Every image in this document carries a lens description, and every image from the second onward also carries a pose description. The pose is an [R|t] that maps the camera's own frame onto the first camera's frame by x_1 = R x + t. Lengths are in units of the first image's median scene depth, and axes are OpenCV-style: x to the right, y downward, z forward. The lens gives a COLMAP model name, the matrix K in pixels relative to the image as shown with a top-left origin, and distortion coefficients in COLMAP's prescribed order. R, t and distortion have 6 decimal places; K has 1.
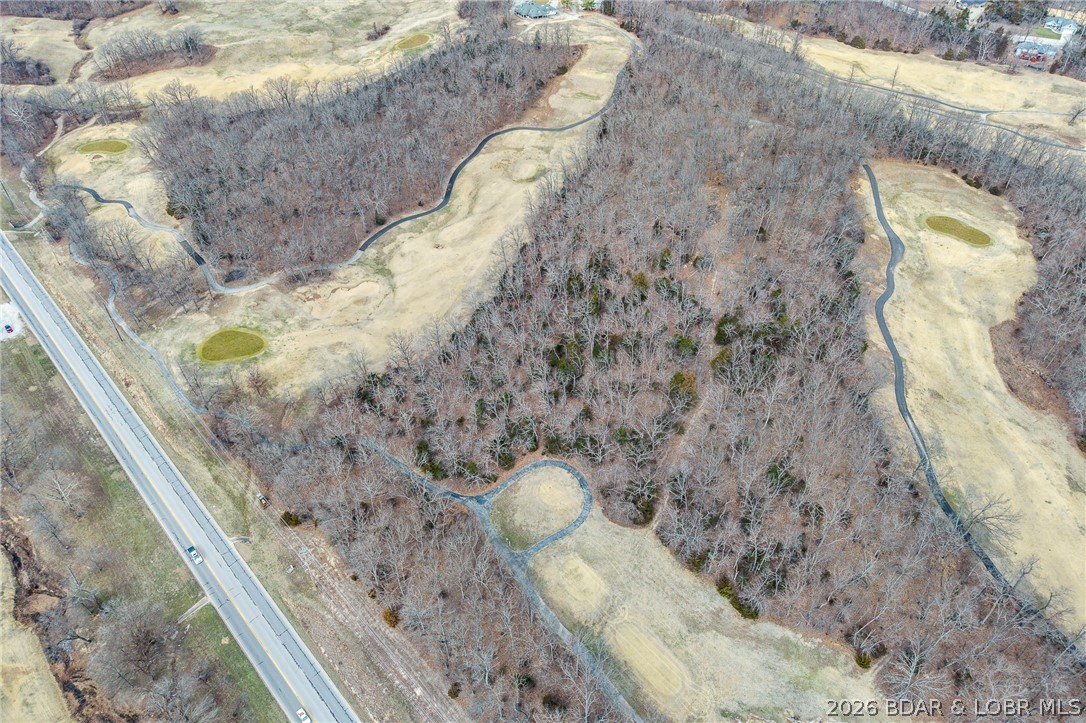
lens RADIAL K [[726.5, 0, 543.7], [0, 726.5, 366.3], [0, 0, 1]] dist [0.011556, -0.003387]
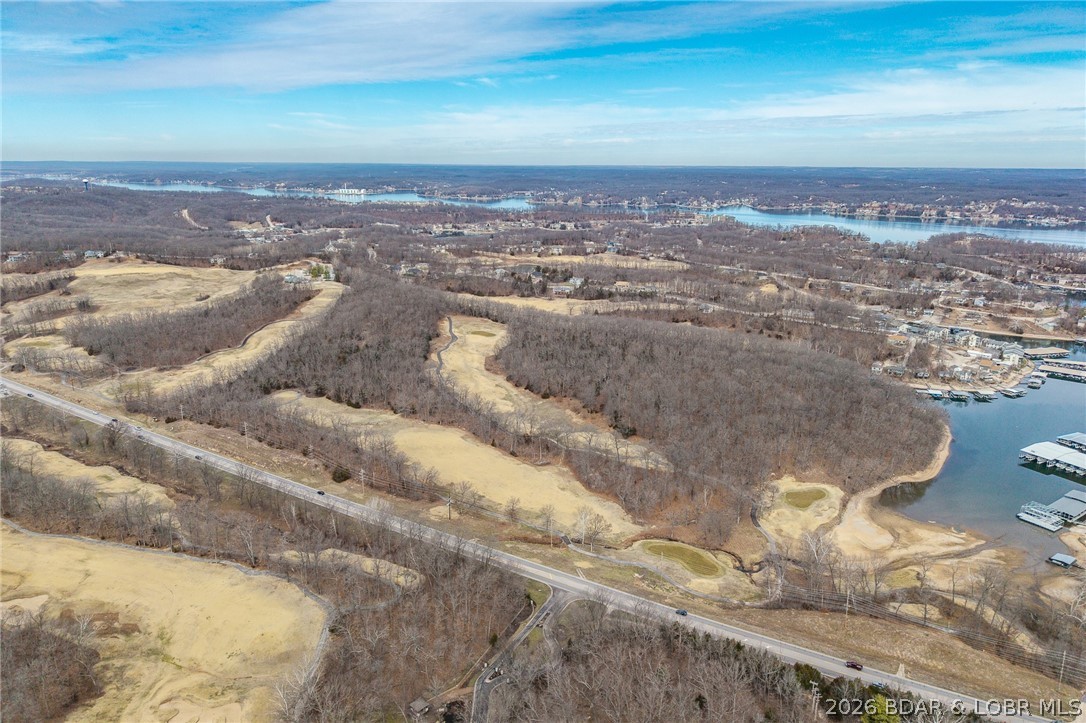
lens RADIAL K [[745.3, 0, 545.9], [0, 745.3, 302.4], [0, 0, 1]] dist [0.010403, -0.005596]
pose [[0.963099, -0.043524, 0.265605, 0.155717], [0.173074, 0.855897, -0.487326, 0.997661], [-0.206120, 0.515312, 0.831846, -1.144399]]
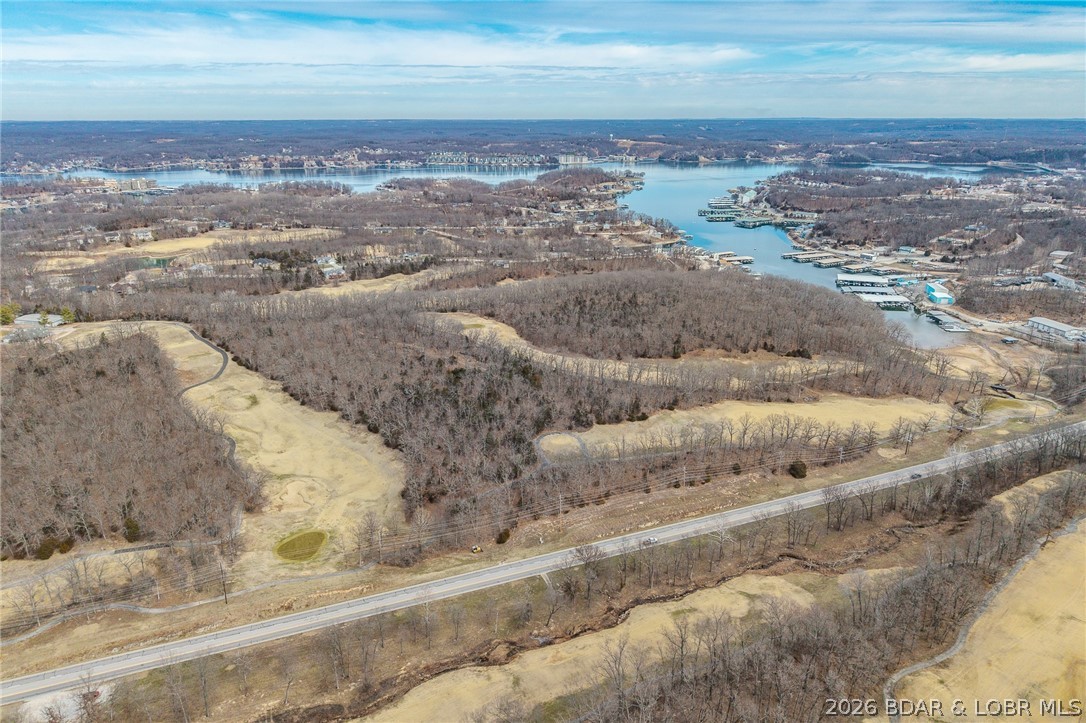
lens RADIAL K [[728.0, 0, 544.9], [0, 728.0, 368.3], [0, 0, 1]] dist [0.016031, -0.014564]
pose [[0.329167, -0.309767, 0.892016, -1.209814], [0.627596, 0.777590, 0.038439, -0.049263], [-0.705530, 0.547173, 0.450366, 0.060243]]
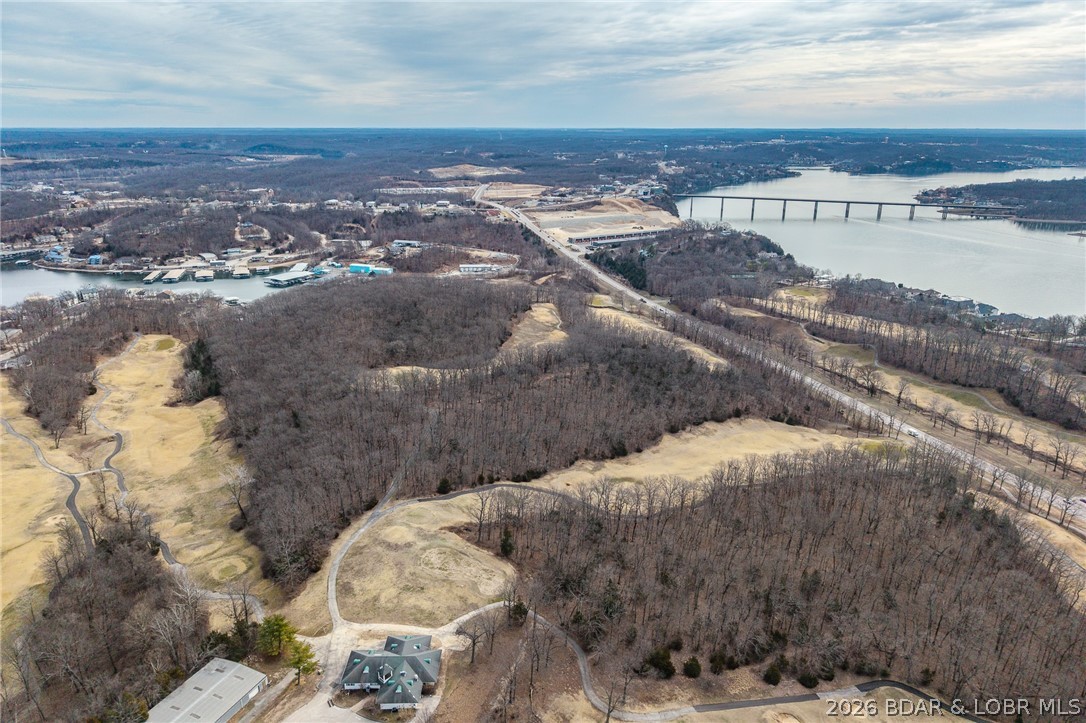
lens RADIAL K [[728.0, 0, 544.9], [0, 728.0, 368.3], [0, 0, 1]] dist [0.016031, -0.014564]
pose [[-0.891340, -0.145020, 0.429513, -0.412281], [0.298906, 0.524326, 0.797332, -1.500698], [-0.340834, 0.839078, -0.424006, 1.698418]]
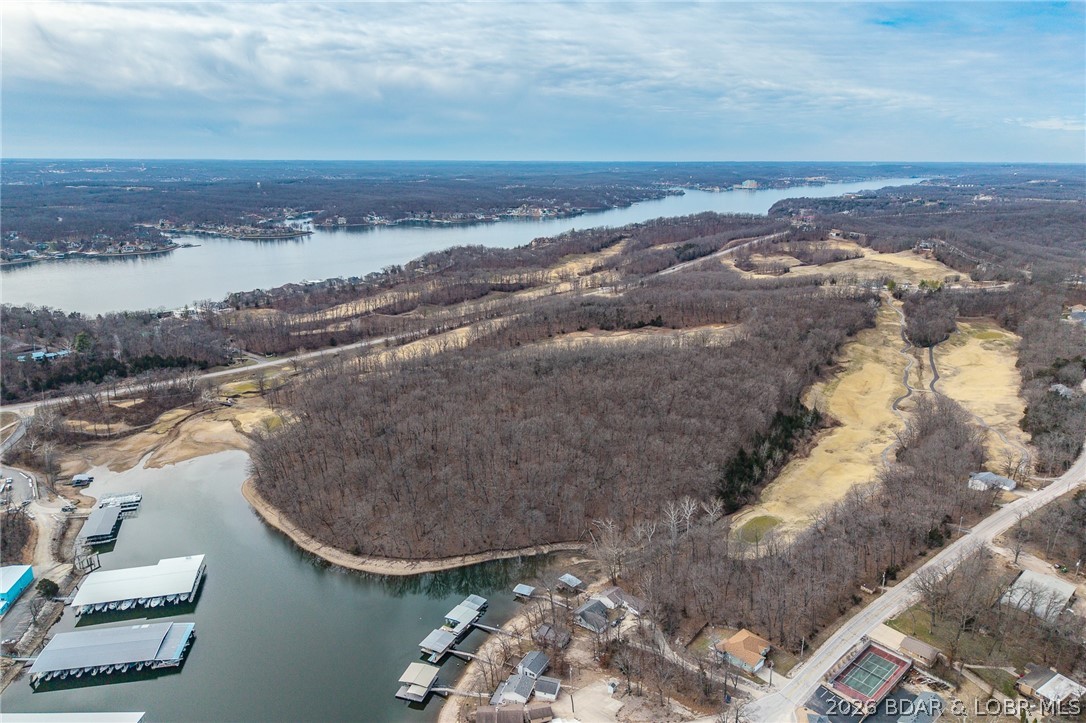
lens RADIAL K [[721.9, 0, 547.4], [0, 721.9, 383.9], [0, 0, 1]] dist [0.018879, -0.017062]
pose [[0.035994, 0.298530, -0.953721, 2.876744], [-0.663507, 0.720783, 0.200575, -0.252041], [0.747303, 0.625582, 0.224021, 0.292147]]
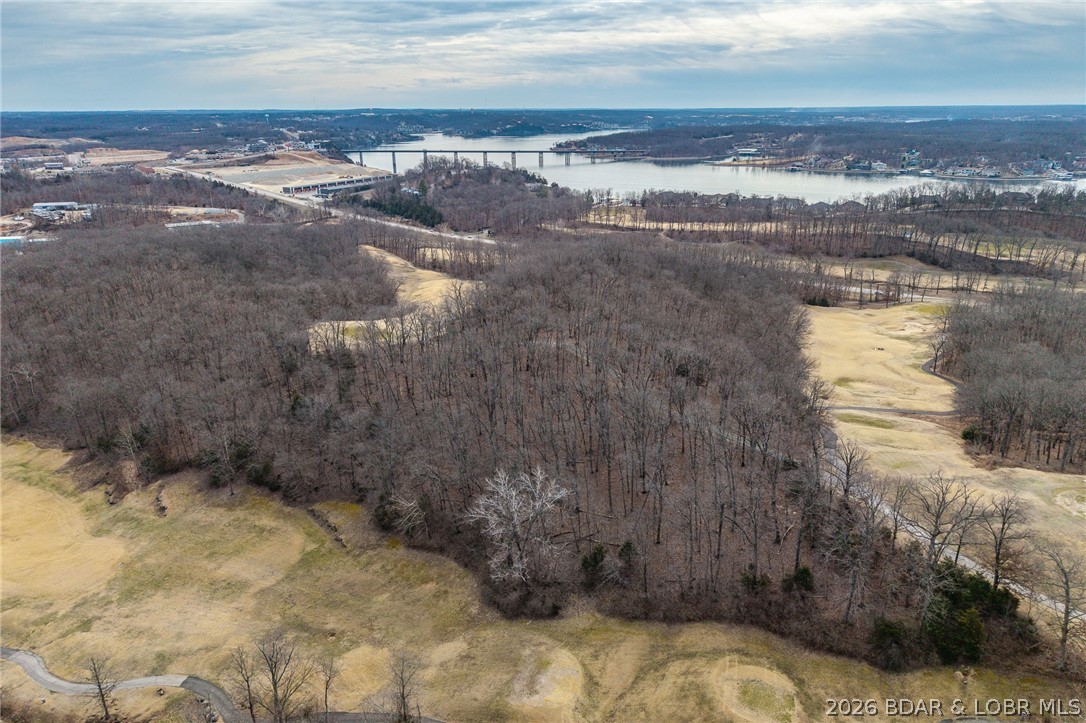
lens RADIAL K [[726.2, 0, 545.7], [0, 726.2, 370.7], [0, 0, 1]] dist [0.018617, -0.018207]
pose [[-0.996185, 0.035328, -0.079791, 0.443499], [-0.053145, 0.479616, 0.875868, -1.140369], [0.069212, 0.876767, -0.475909, 1.681177]]
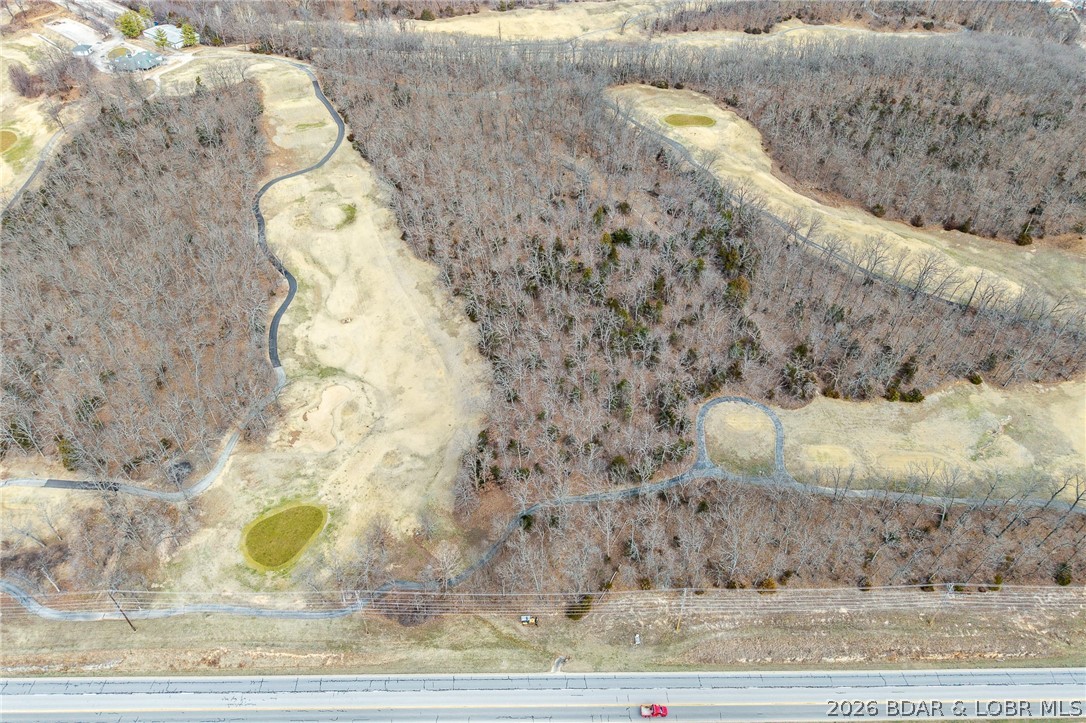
lens RADIAL K [[728.0, 0, 544.9], [0, 728.0, 368.3], [0, 0, 1]] dist [0.016031, -0.014564]
pose [[0.670499, -0.491575, 0.555685, -0.570789], [0.489549, 0.855935, 0.166486, -0.166541], [-0.557470, 0.160406, 0.814553, 0.191864]]
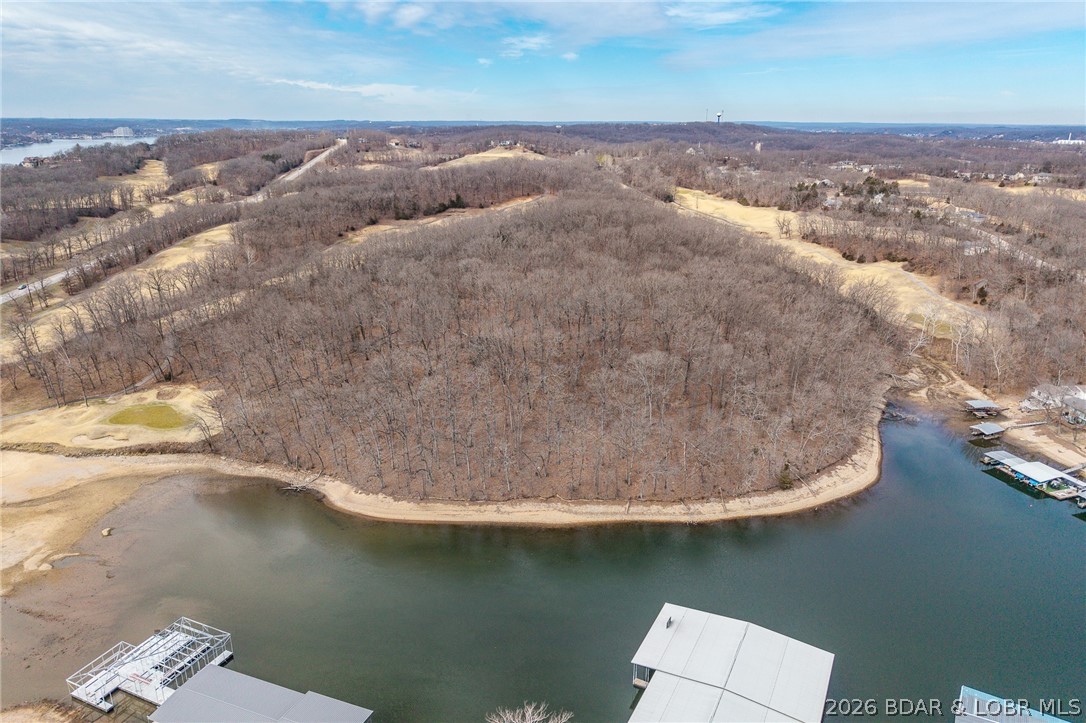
lens RADIAL K [[726.2, 0, 545.7], [0, 726.2, 370.7], [0, 0, 1]] dist [0.018617, -0.018207]
pose [[0.764627, 0.213986, -0.607911, 1.958211], [-0.431446, 0.870671, -0.236193, 0.633977], [0.478748, 0.442880, 0.758062, -0.218012]]
